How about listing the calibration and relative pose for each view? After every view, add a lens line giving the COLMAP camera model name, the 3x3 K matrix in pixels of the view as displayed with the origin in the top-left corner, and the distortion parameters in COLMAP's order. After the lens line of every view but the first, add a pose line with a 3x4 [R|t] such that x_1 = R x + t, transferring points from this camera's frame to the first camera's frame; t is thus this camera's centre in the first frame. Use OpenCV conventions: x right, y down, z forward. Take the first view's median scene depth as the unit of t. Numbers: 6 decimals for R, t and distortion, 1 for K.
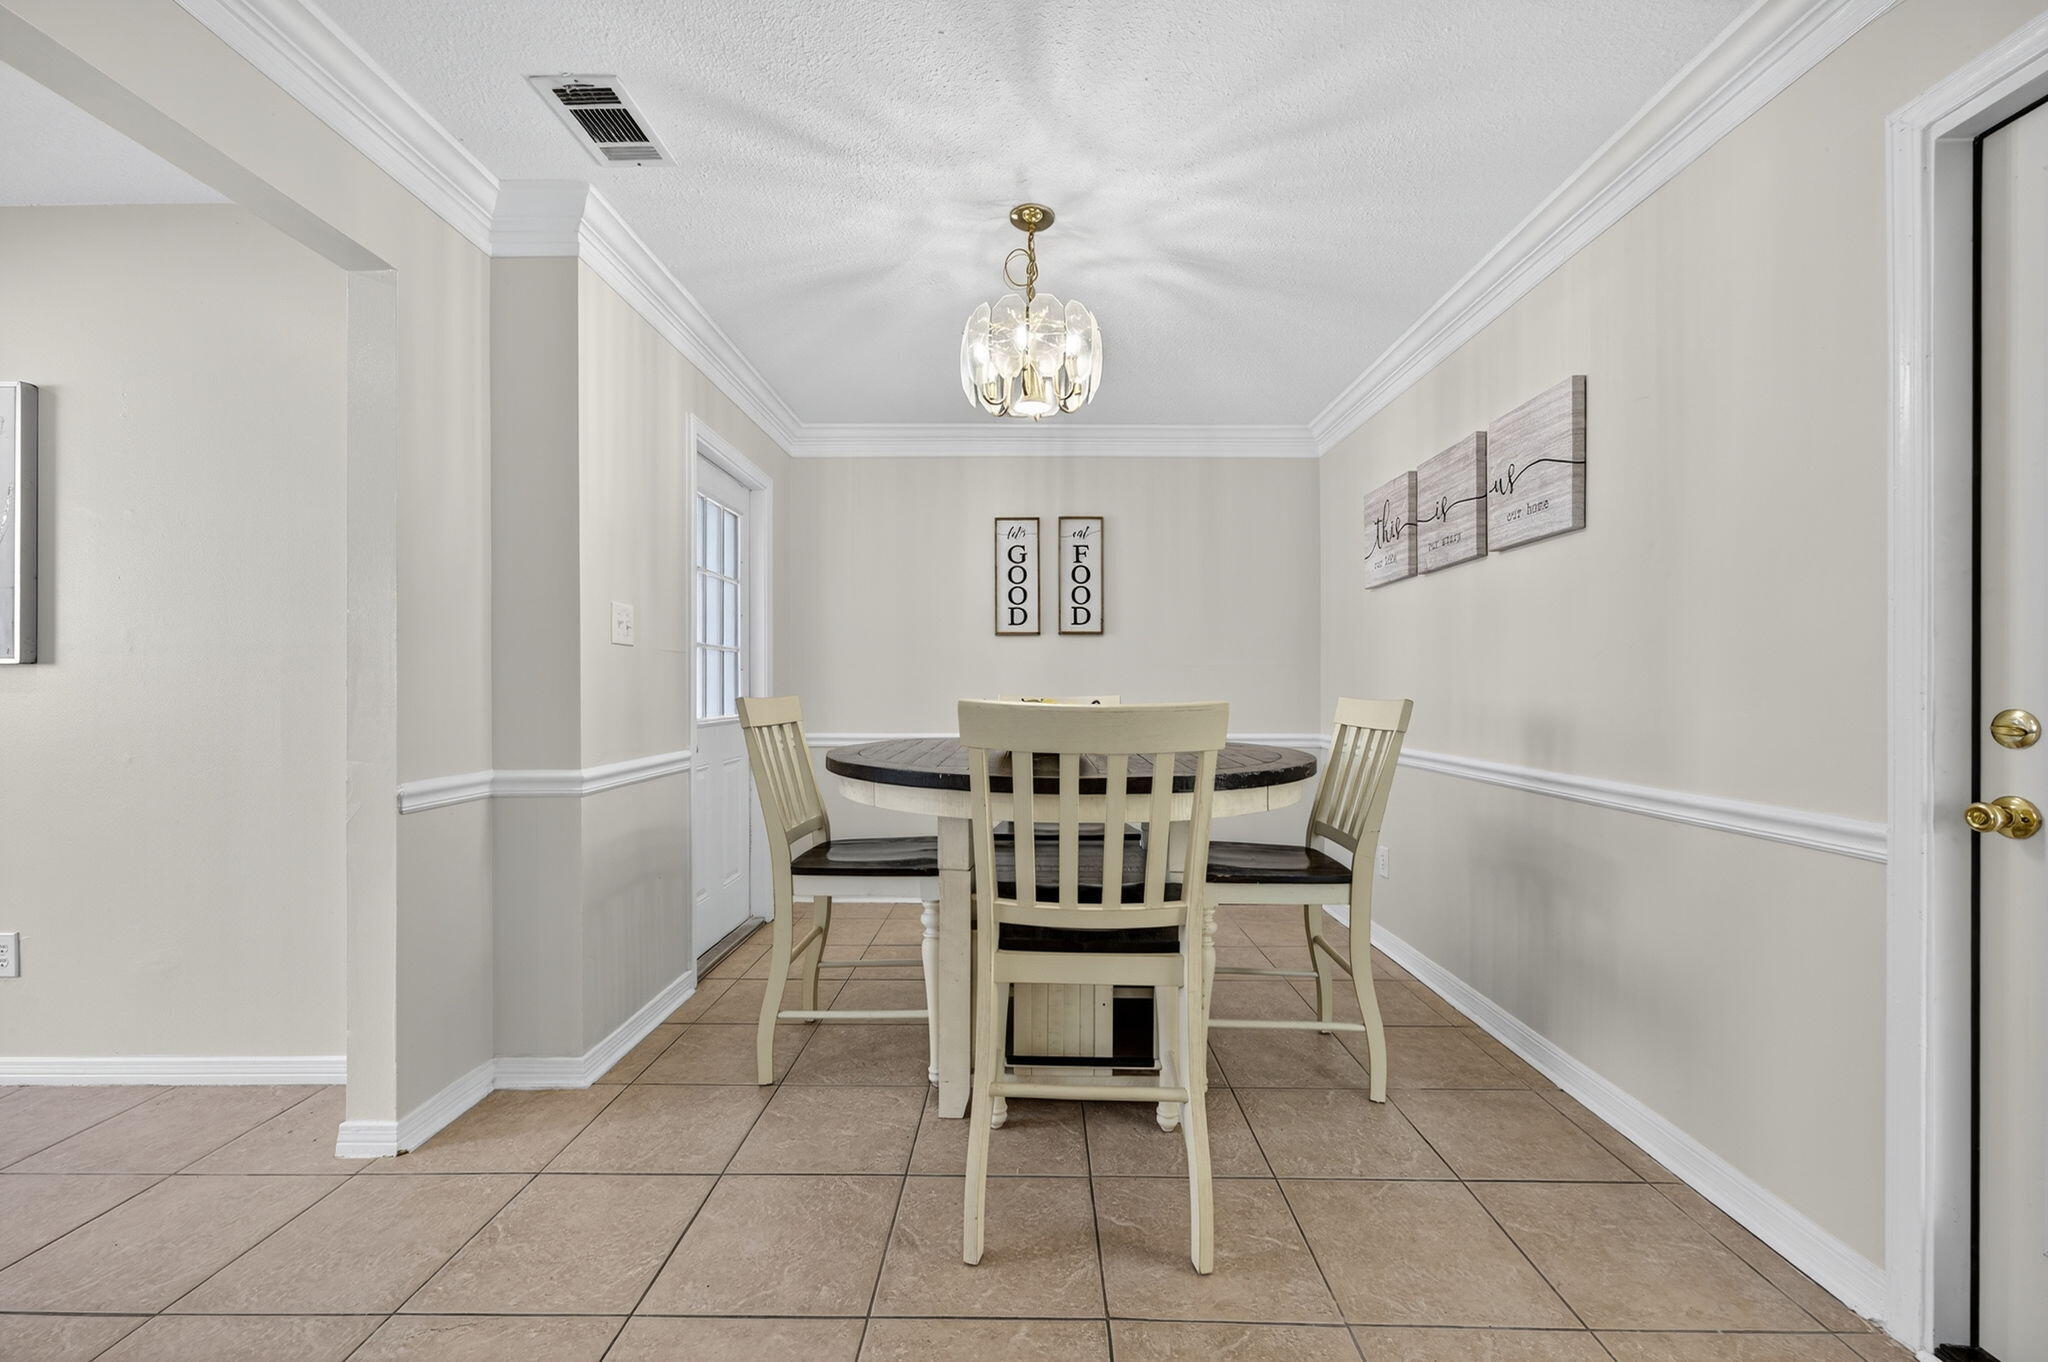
lens RADIAL K [[805.0, 0, 1009.8], [0, 805.0, 677.7], [0, 0, 1]] dist [-0.002449, 0.000151]
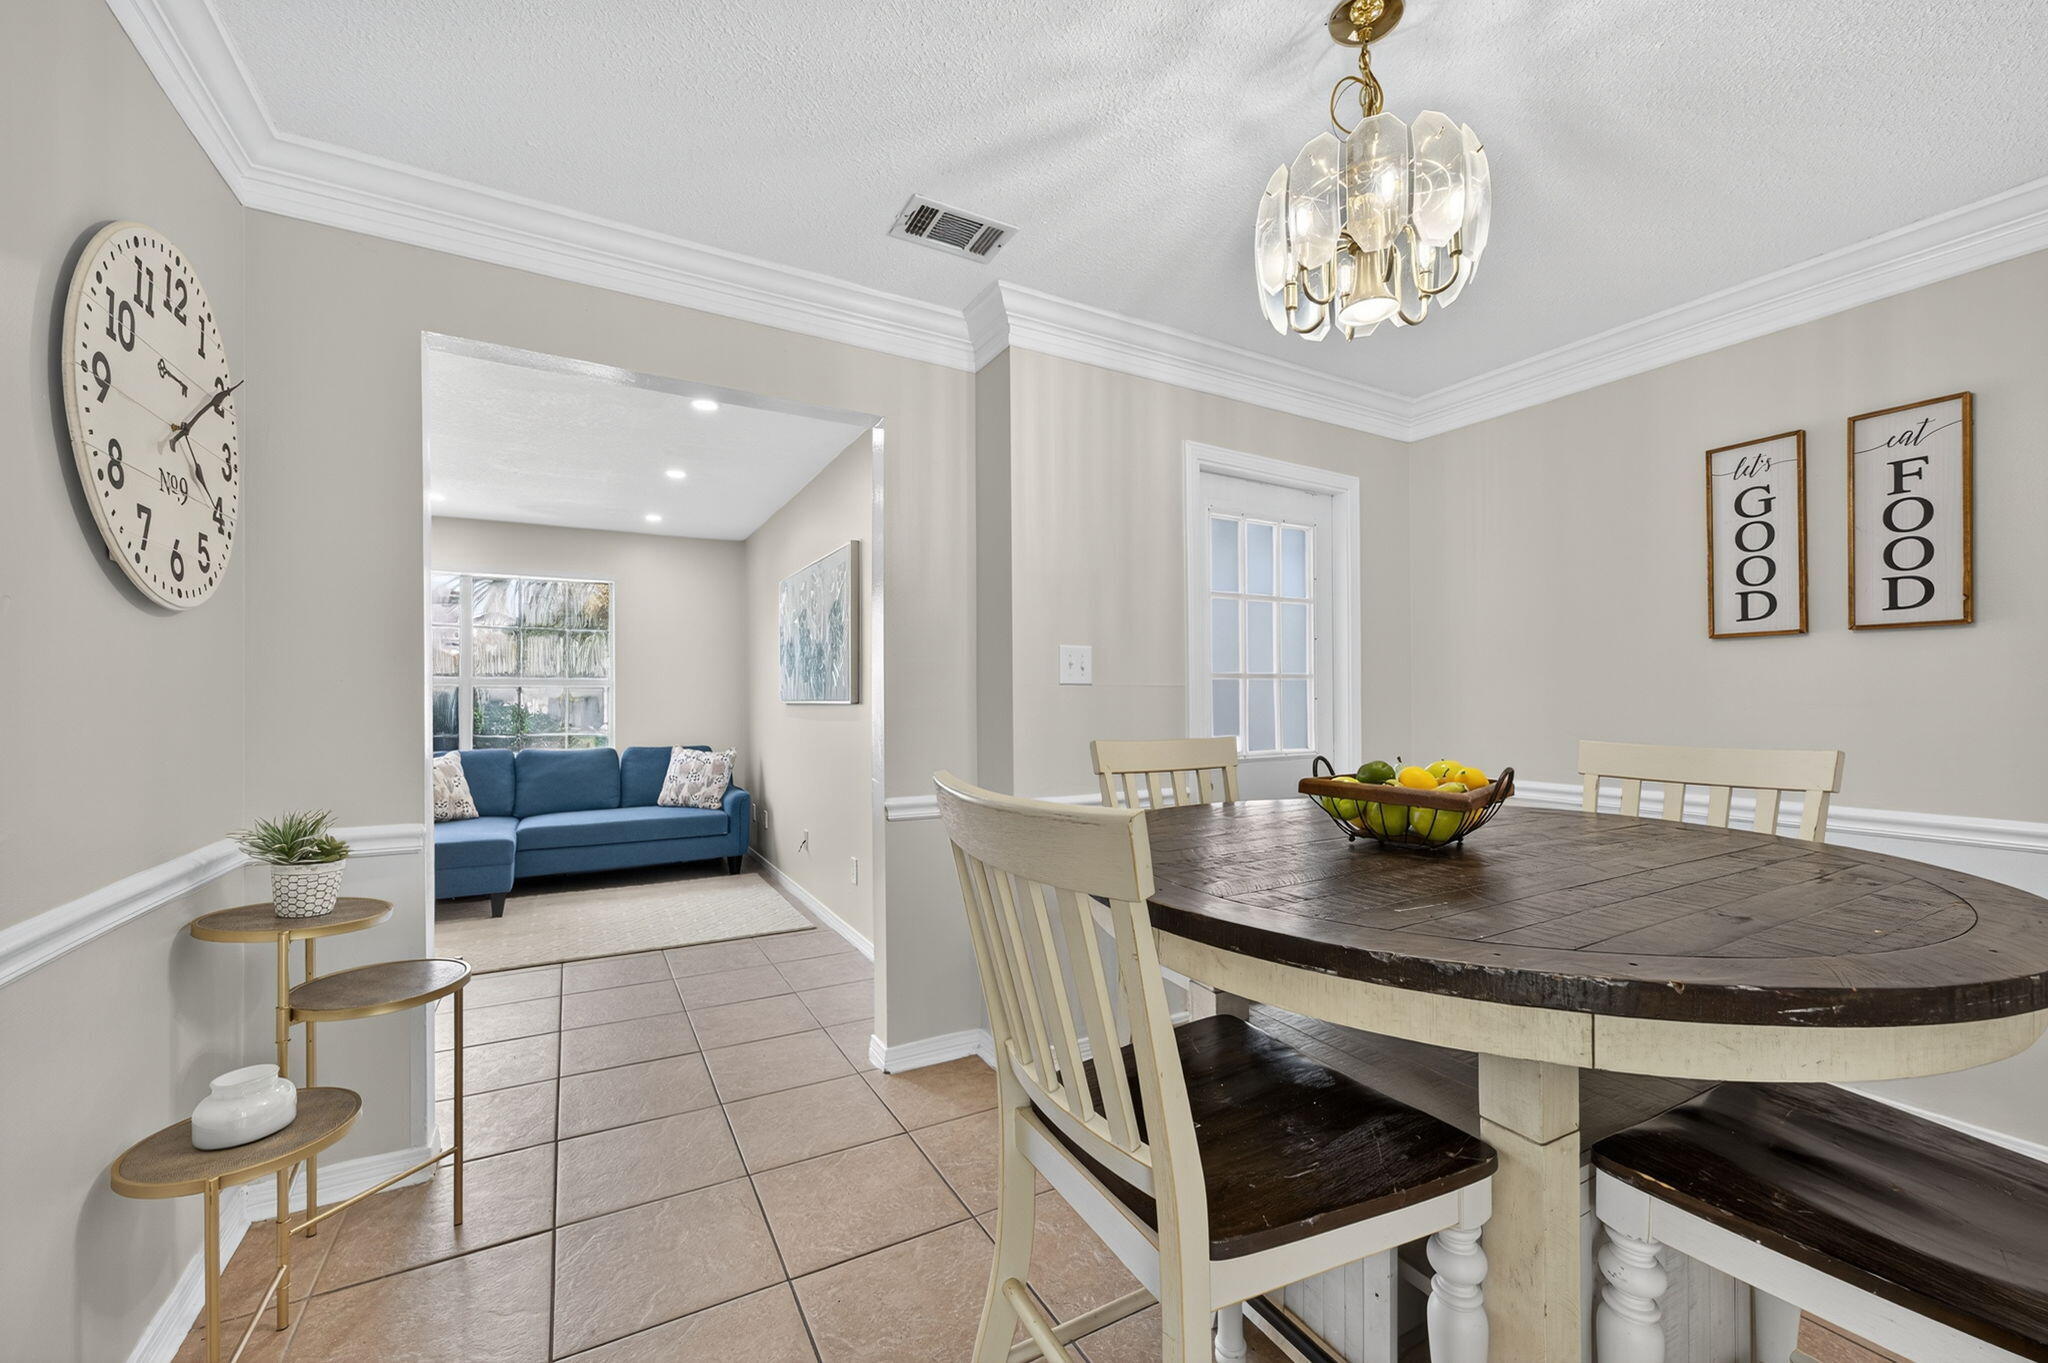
lens RADIAL K [[805.0, 0, 1067.6], [0, 805.0, 693.2], [0, 0, 1]] dist [-0.002449, 0.000151]
pose [[0.524446, -0.007500, -0.851411, 0.366404], [0.014443, 0.999896, 0.000089, -0.026885], [0.851321, -0.012344, 0.524499, 0.366375]]
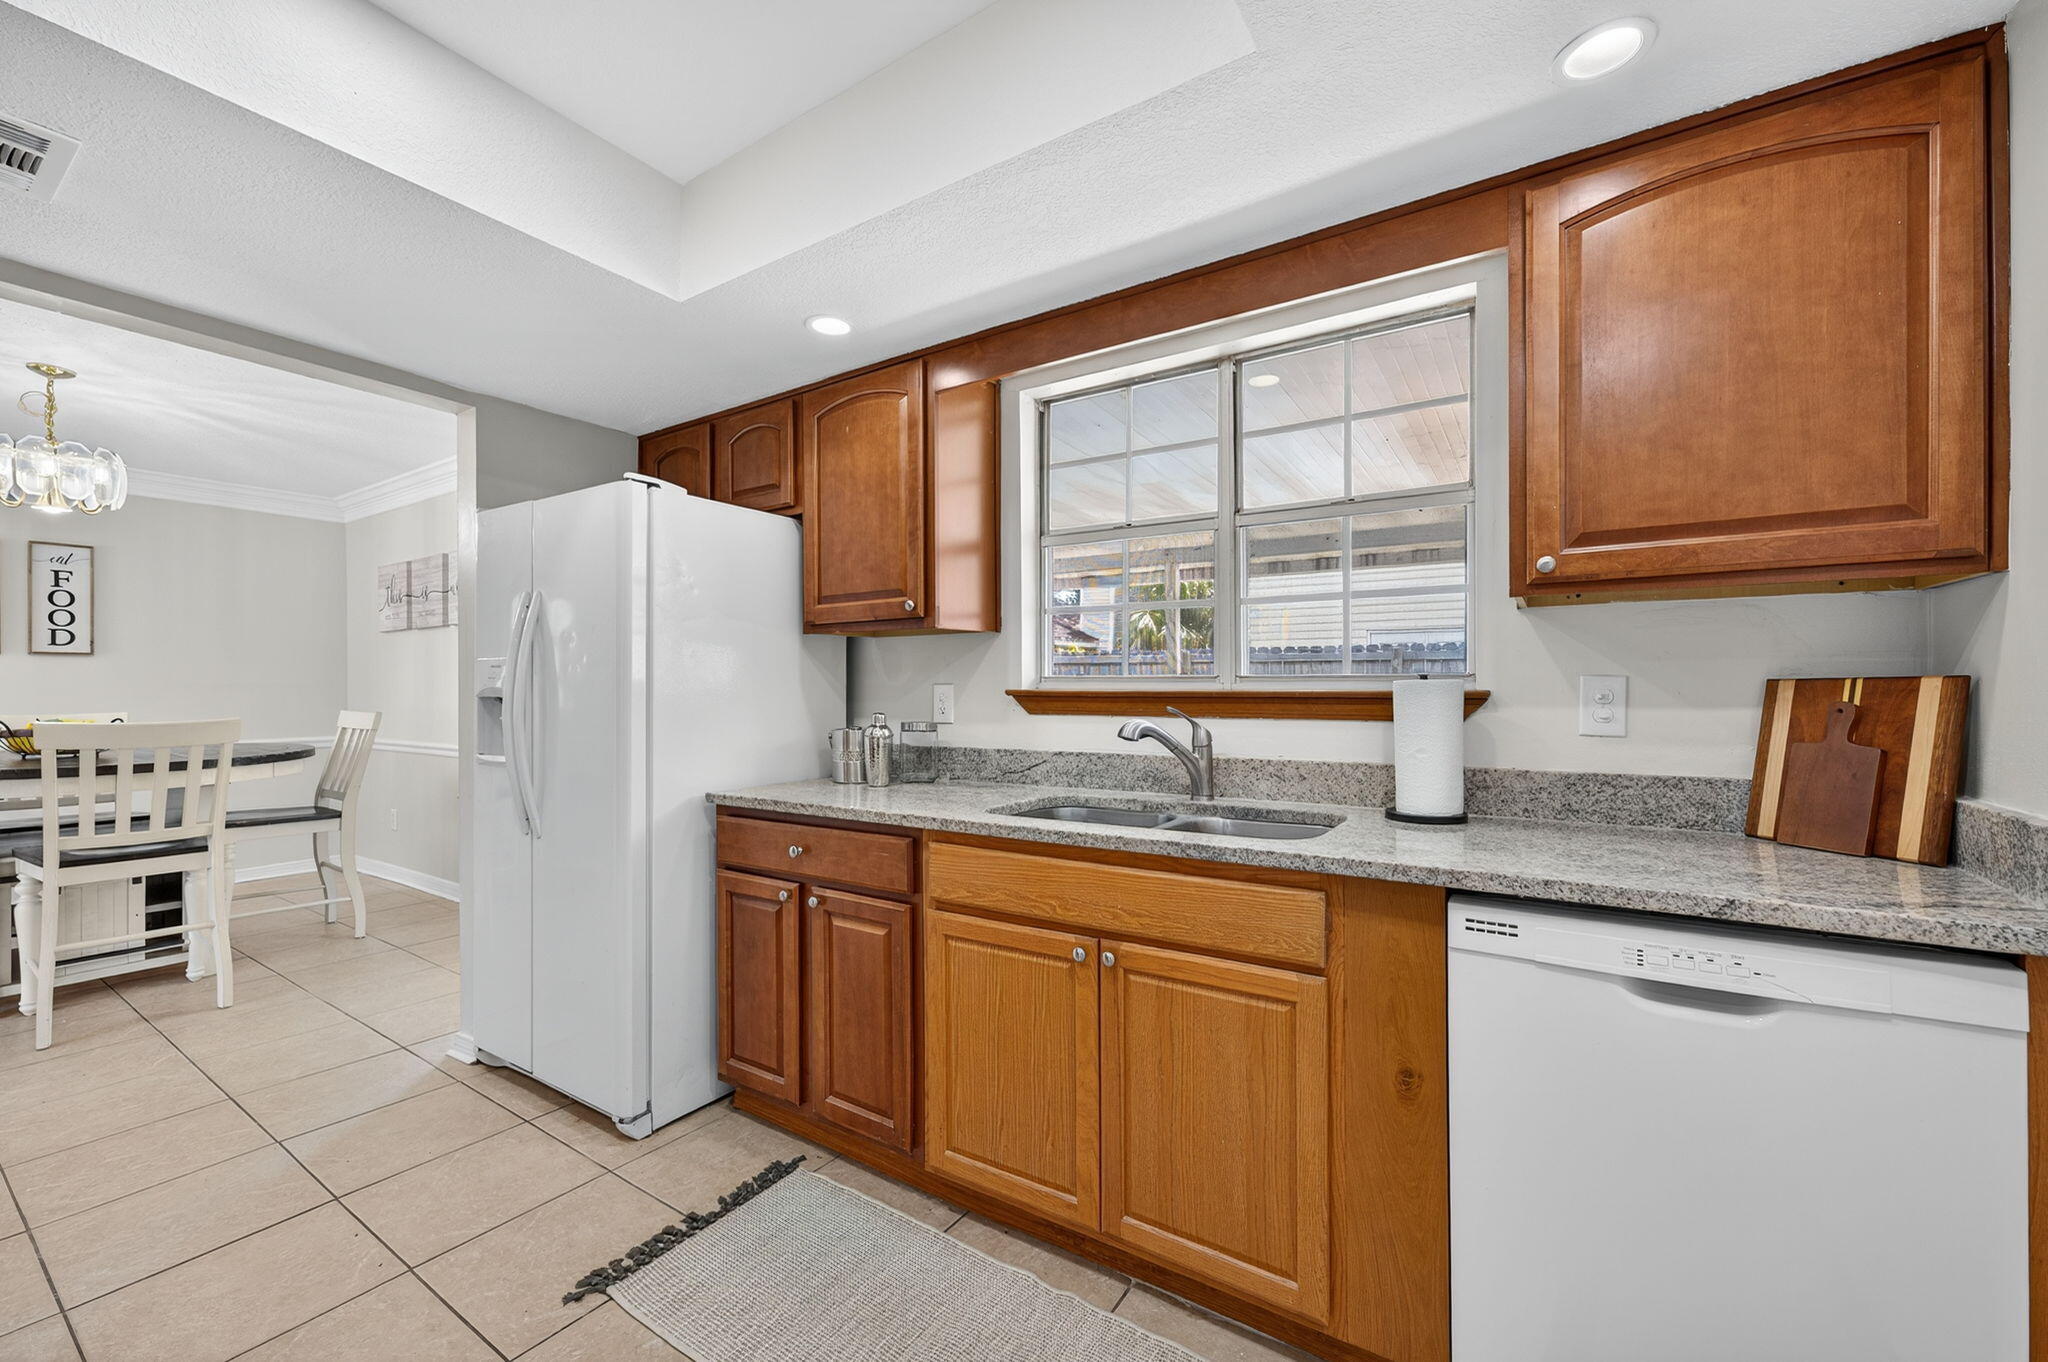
lens RADIAL K [[805.0, 0, 1041.1], [0, 805.0, 690.1], [0, 0, 1]] dist [-0.002449, 0.000151]
pose [[0.510903, -0.005296, 0.859622, -0.238310], [-0.006626, 0.999927, 0.010098, -0.039258], [-0.859613, -0.010855, 0.510830, -0.957017]]
